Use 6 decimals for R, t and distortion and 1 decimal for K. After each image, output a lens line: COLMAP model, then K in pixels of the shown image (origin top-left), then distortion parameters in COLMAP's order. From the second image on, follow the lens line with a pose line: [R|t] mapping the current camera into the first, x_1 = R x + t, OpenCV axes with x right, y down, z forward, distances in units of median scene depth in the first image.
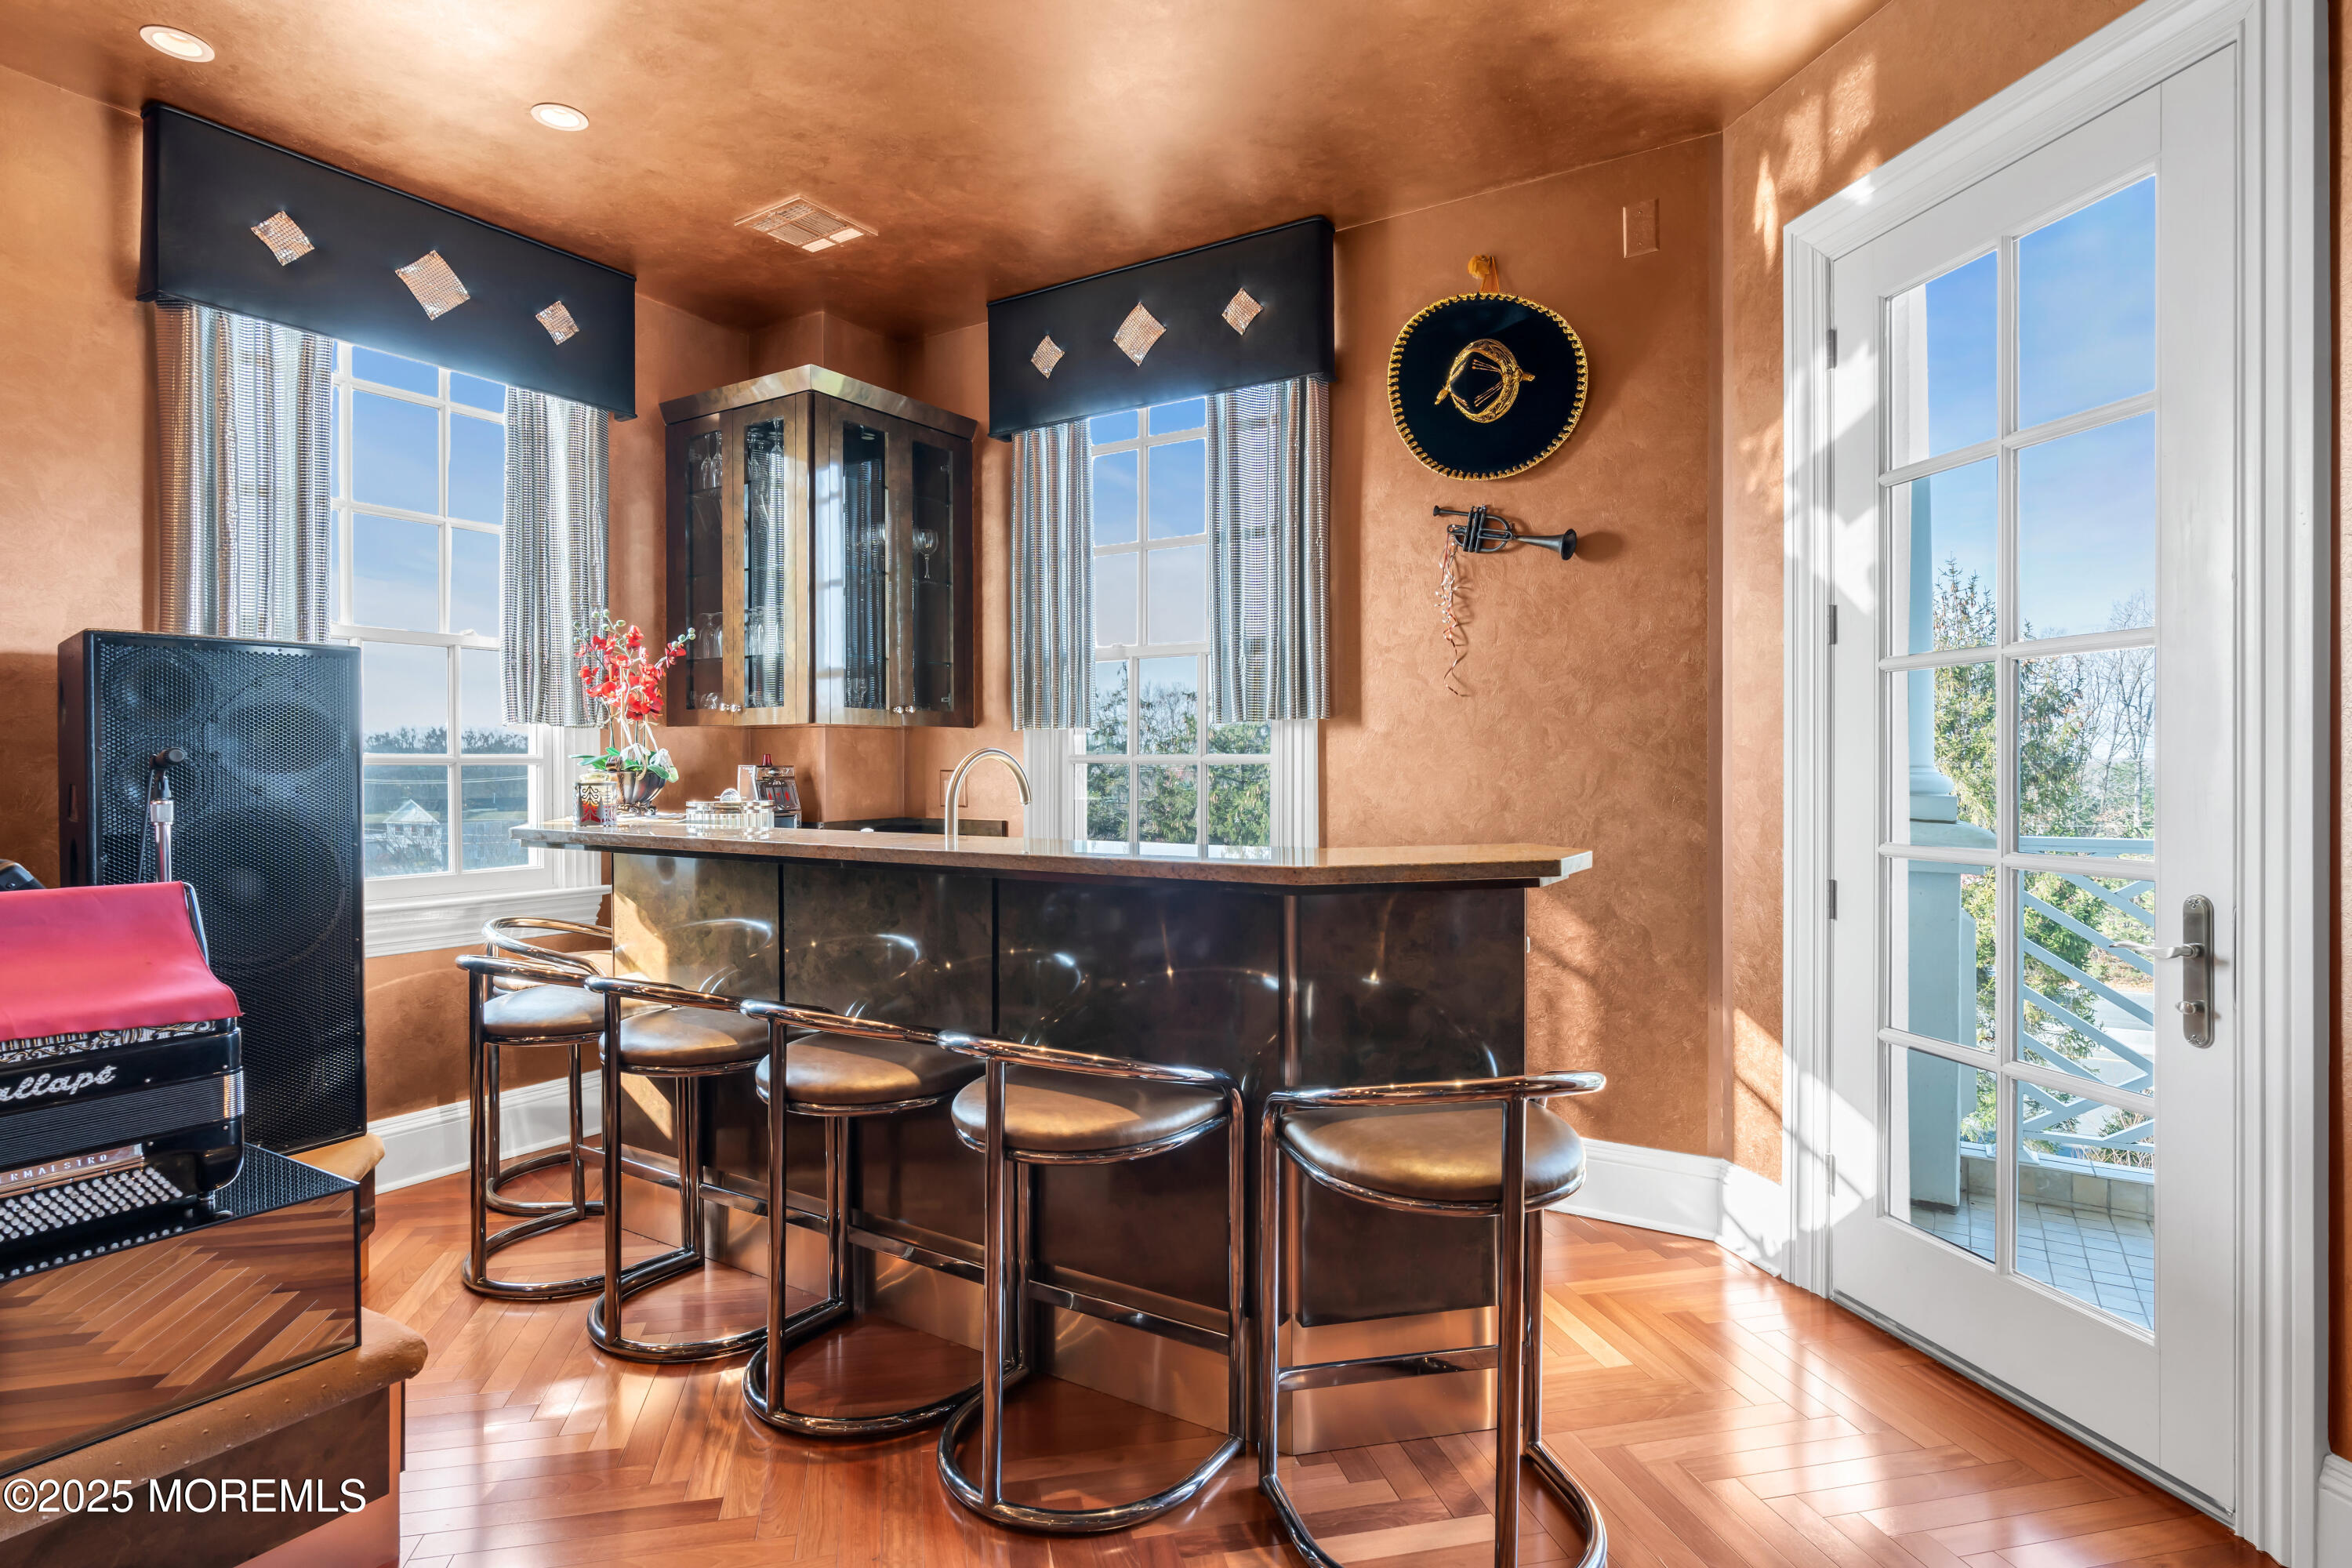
lens RADIAL K [[1201.2, 0, 1175.8], [0, 1201.2, 772.8], [0, 0, 1]] dist [-0.004342, -0.000208]
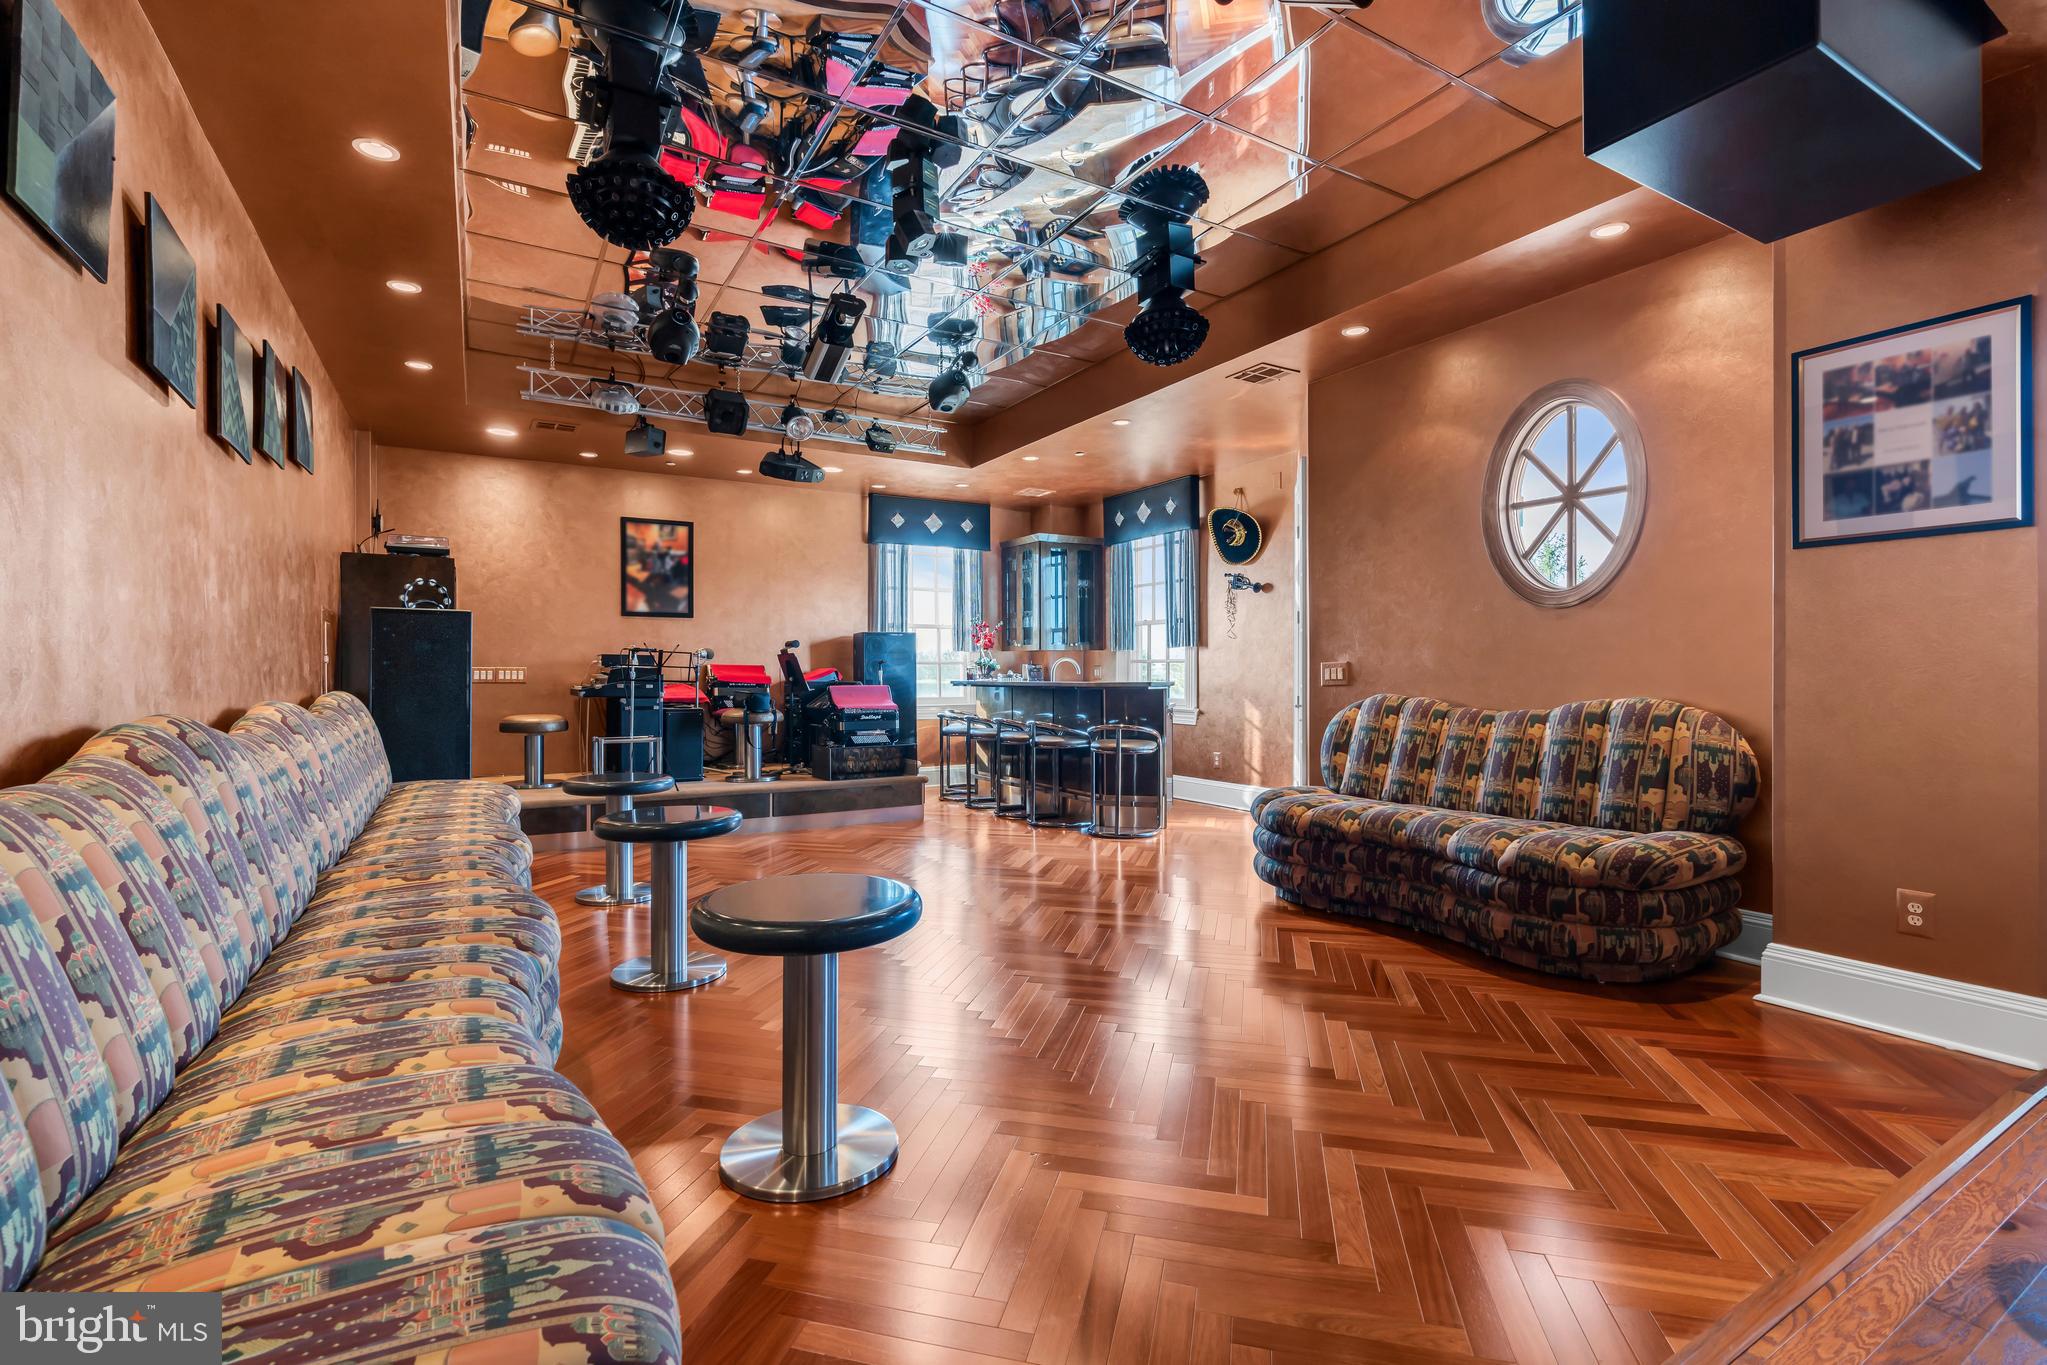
lens RADIAL K [[911.6, 0, 1023.9], [0, 911.6, 679.7], [0, 0, 1]] dist [0.000308, 0.000005]
pose [[0.891305, 0.003031, -0.453394, 0.740912], [-0.001869, 0.999994, 0.003012, 0.028265], [0.453400, -0.001837, 0.891305, -1.125581]]
